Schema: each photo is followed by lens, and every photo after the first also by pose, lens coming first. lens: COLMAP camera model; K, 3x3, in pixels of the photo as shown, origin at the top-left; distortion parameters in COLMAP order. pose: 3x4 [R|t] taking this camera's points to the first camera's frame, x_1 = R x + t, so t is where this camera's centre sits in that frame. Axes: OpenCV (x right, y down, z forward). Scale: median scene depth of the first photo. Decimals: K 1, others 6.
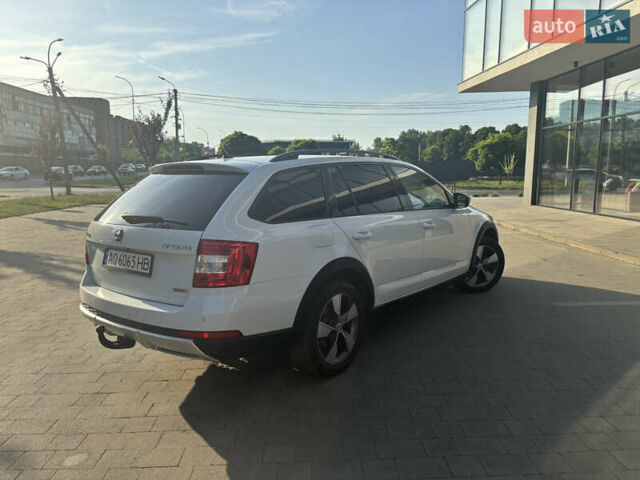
lens RADIAL K [[474.9, 0, 321.9], [0, 474.9, 244.9], [0, 0, 1]] dist [0.029365, -0.046444]
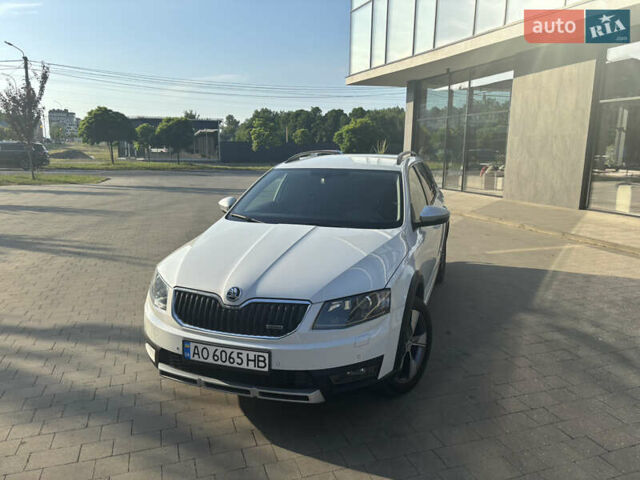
lens RADIAL K [[474.9, 0, 321.3], [0, 474.9, 240.1], [0, 0, 1]] dist [0.029365, -0.046444]
pose [[0.956515, -0.038677, 0.289106, -0.118814], [0.029276, 0.998895, 0.036771, 0.004771], [-0.290209, -0.026709, 0.956591, -0.074800]]
